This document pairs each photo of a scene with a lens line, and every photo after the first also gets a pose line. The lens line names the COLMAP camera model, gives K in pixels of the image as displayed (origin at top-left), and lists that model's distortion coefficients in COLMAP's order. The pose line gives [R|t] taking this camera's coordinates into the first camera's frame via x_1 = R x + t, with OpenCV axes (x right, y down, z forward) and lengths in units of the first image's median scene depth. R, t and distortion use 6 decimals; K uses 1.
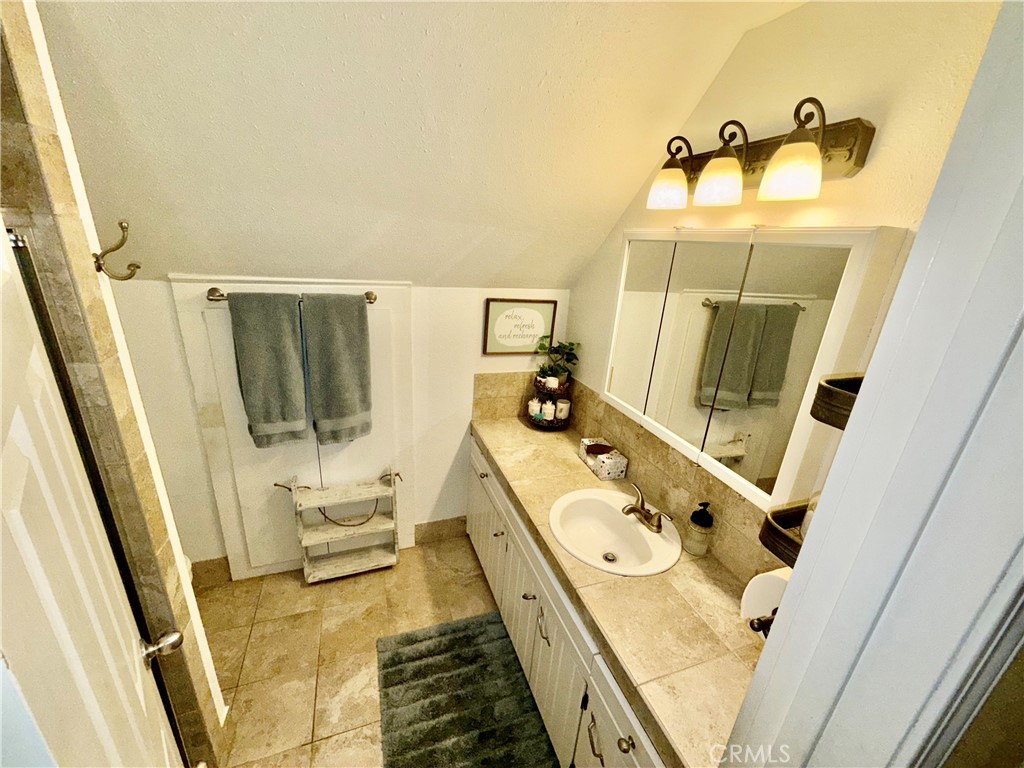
lens RADIAL K [[407.3, 0, 511.3], [0, 407.3, 386.4], [0, 0, 1]] dist [-0.002677, 0.000217]
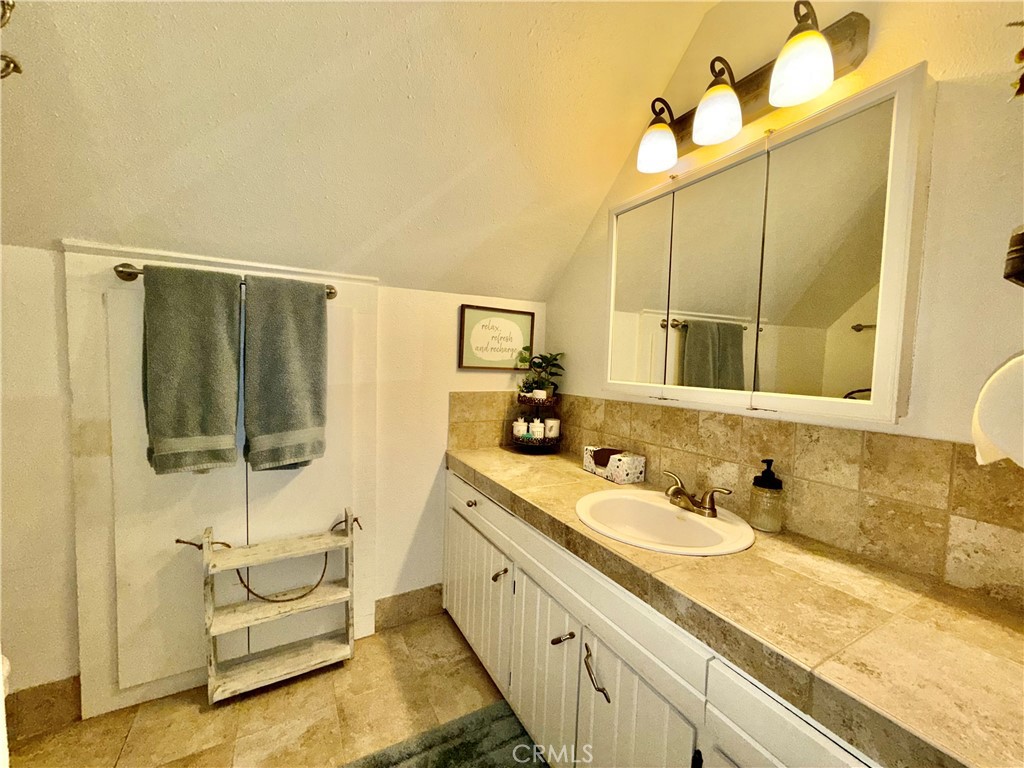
lens RADIAL K [[407.3, 0, 511.3], [0, 407.3, 386.4], [0, 0, 1]] dist [-0.002677, 0.000217]
pose [[0.986473, -0.048014, 0.156736, -0.101006], [0.088395, 0.961025, -0.261950, 0.206611], [-0.138050, 0.272261, 0.952269, 0.166500]]
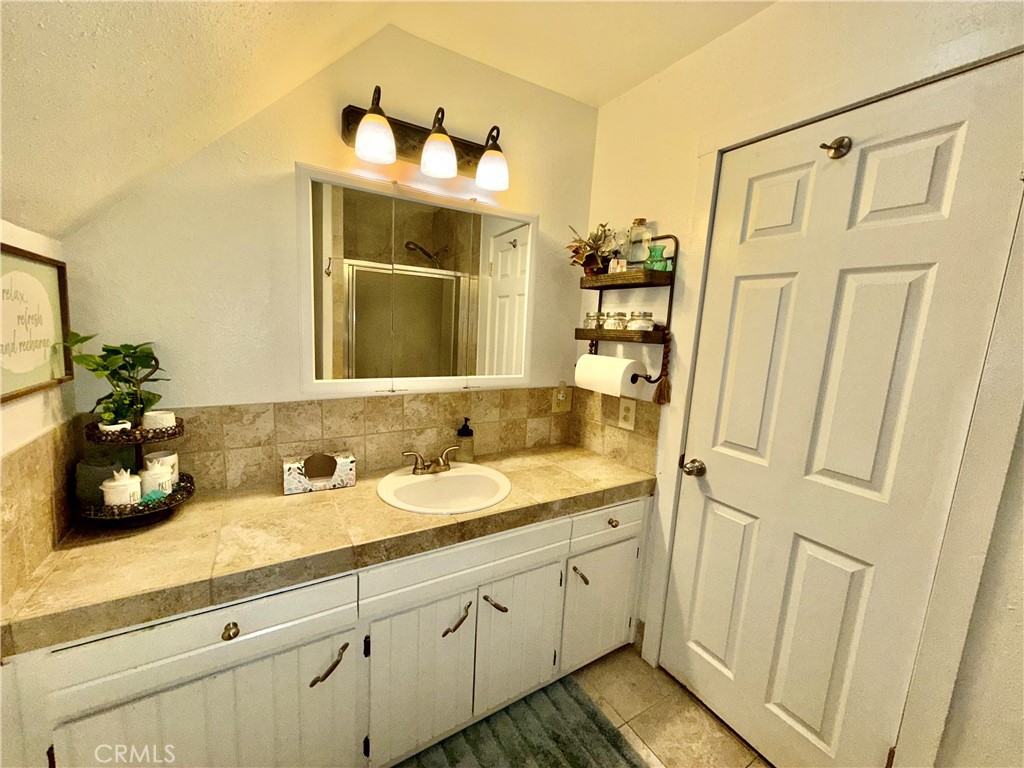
lens RADIAL K [[407.3, 0, 511.3], [0, 407.3, 386.4], [0, 0, 1]] dist [-0.002677, 0.000217]
pose [[-0.197221, -0.222495, 0.954777, -0.485639], [0.267063, 0.924880, 0.270693, -0.072116], [-0.943282, 0.308372, -0.122986, 0.654064]]
